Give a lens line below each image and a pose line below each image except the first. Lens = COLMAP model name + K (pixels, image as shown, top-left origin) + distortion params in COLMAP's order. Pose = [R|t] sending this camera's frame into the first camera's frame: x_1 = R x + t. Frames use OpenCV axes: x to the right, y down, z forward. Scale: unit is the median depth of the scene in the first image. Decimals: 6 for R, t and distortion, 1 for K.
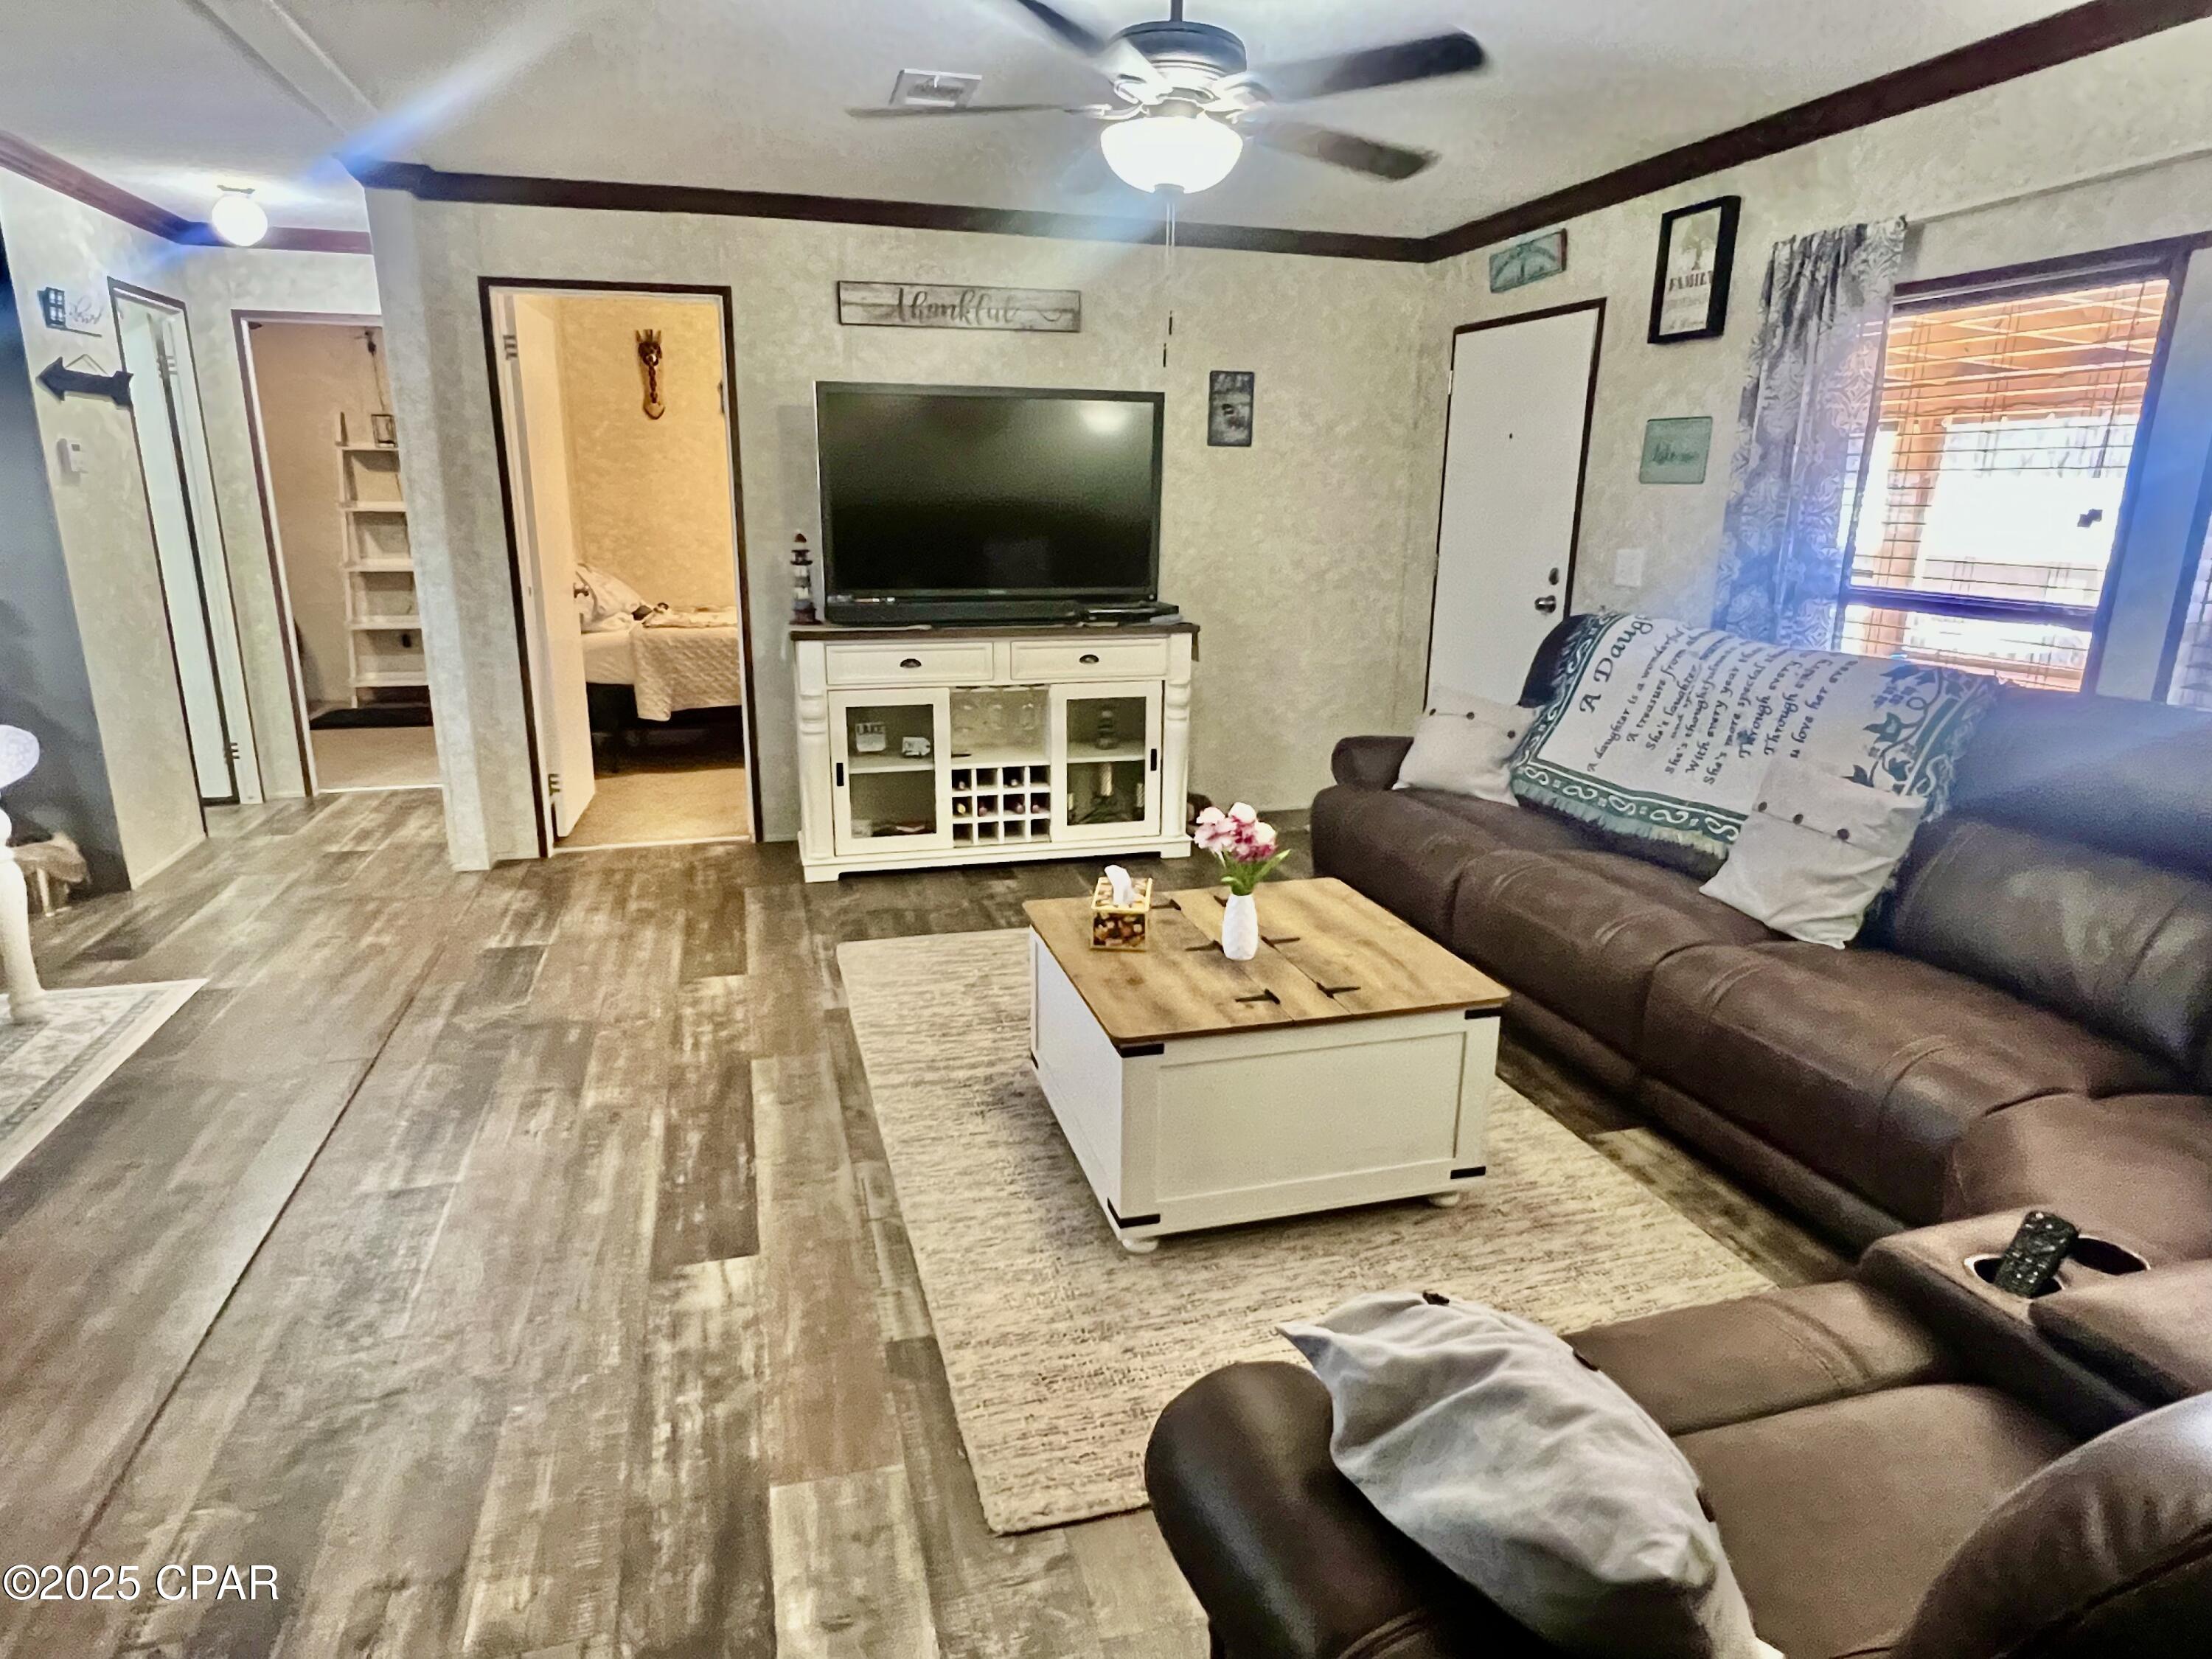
lens RADIAL K [[1273.4, 0, 1097.5], [0, 1273.4, 833.6], [0, 0, 1]] dist [-0.001920, 0.000389]
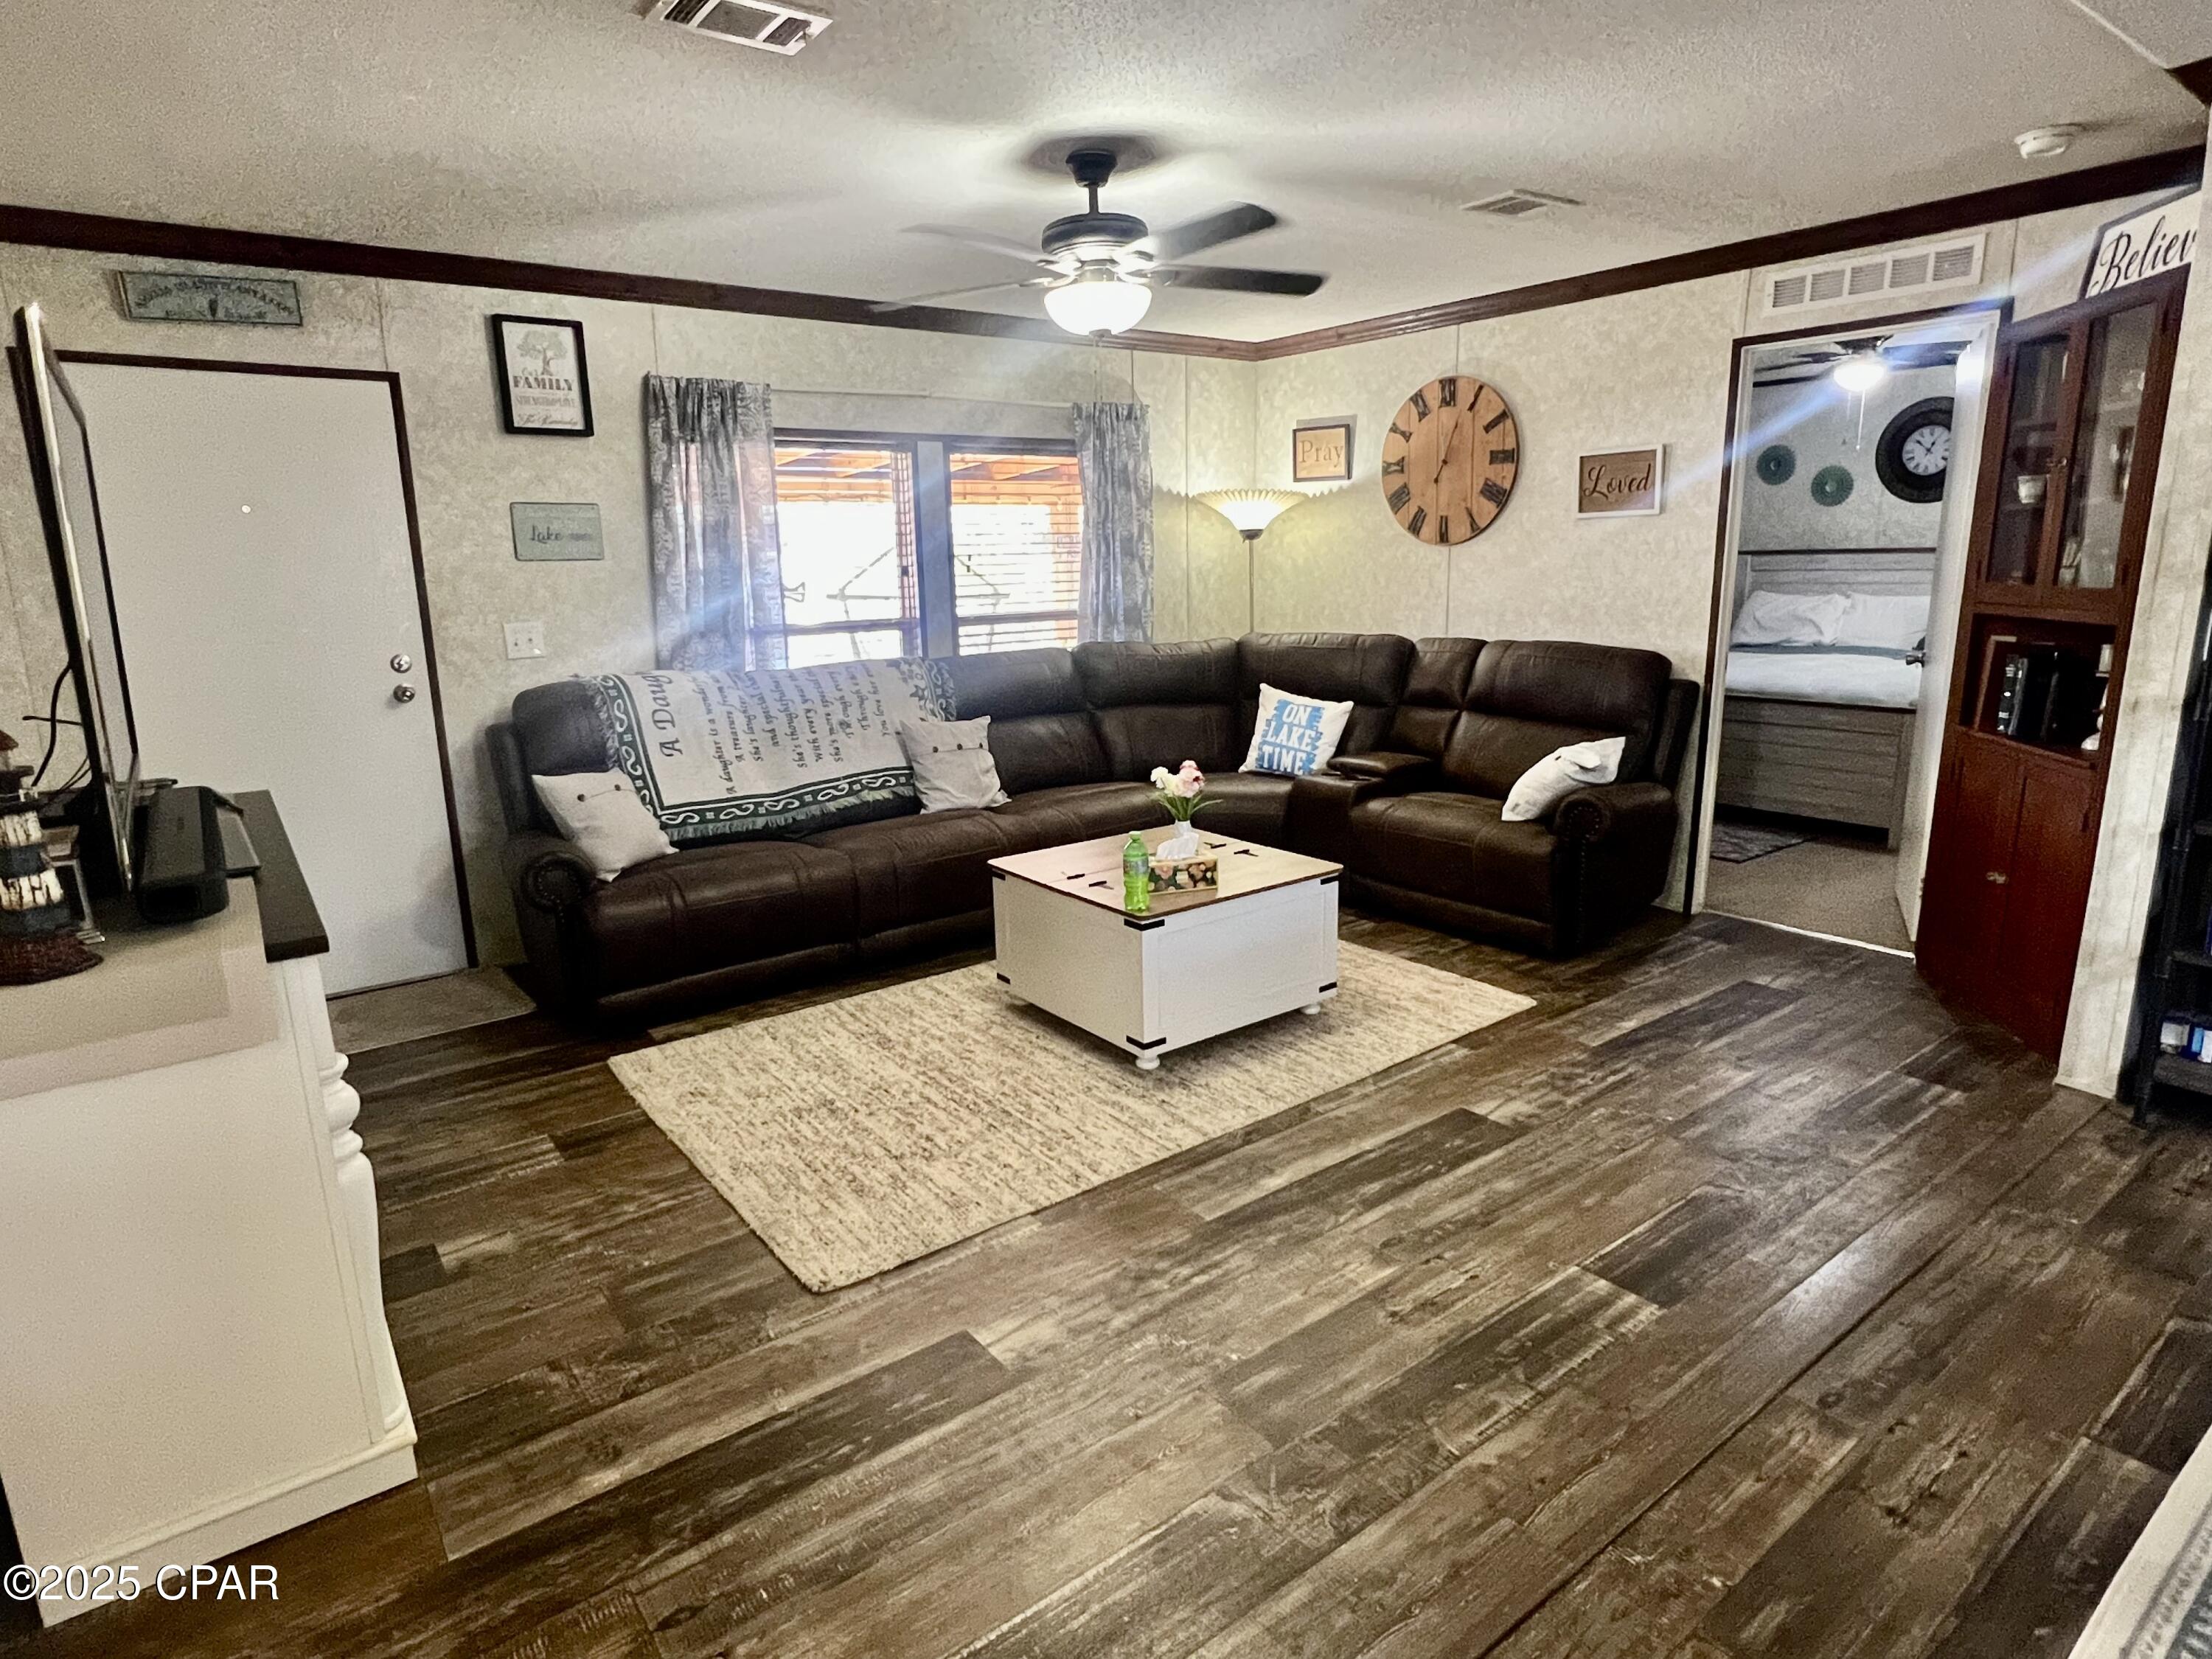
lens RADIAL K [[1219.7, 0, 1106.0], [0, 1219.7, 829.5], [0, 0, 1]] dist [-0.001323, -0.000714]
pose [[-0.364431, -0.206119, 0.908133, -0.947477], [0.262460, 0.912929, 0.312532, -0.340004], [-0.893479, 0.352245, -0.278602, 1.209957]]
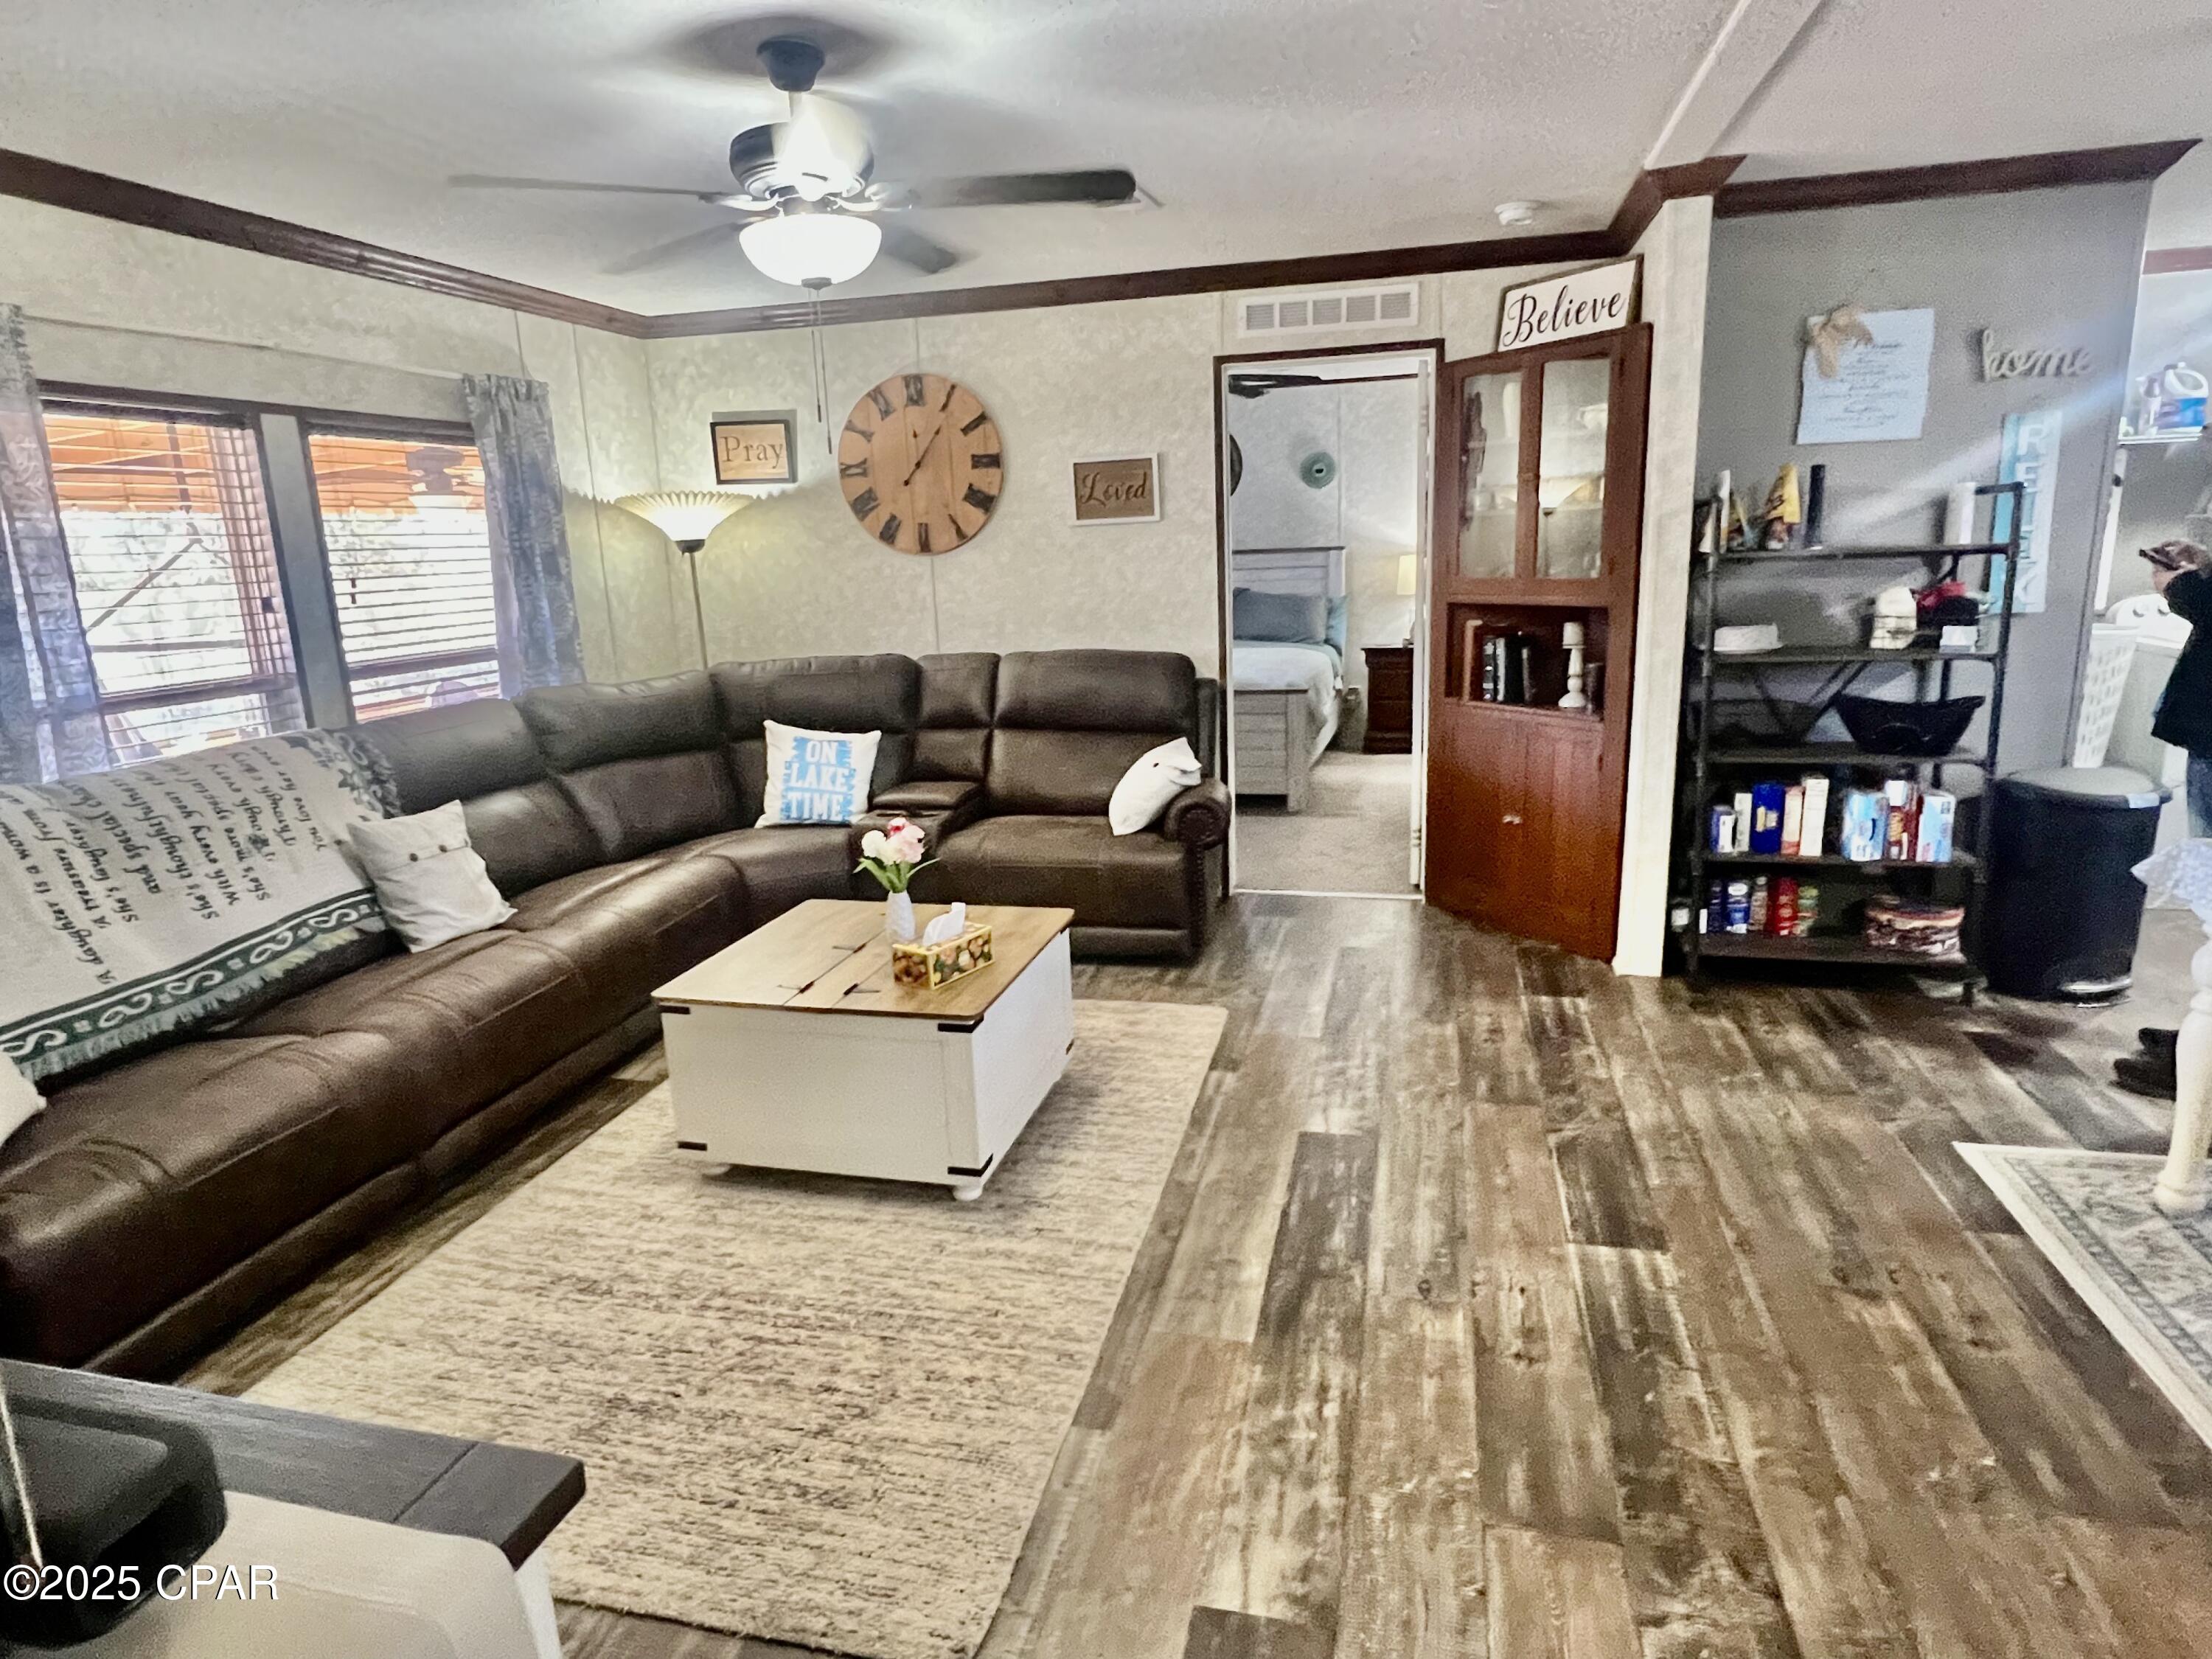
lens RADIAL K [[1273.4, 0, 1097.5], [0, 1273.4, 833.6], [0, 0, 1]] dist [-0.001920, 0.000389]
pose [[-0.864944, -0.089916, 0.493748, -0.535082], [0.160707, 0.882393, 0.442217, -0.420887], [-0.475443, 0.461841, -0.748770, 1.469705]]
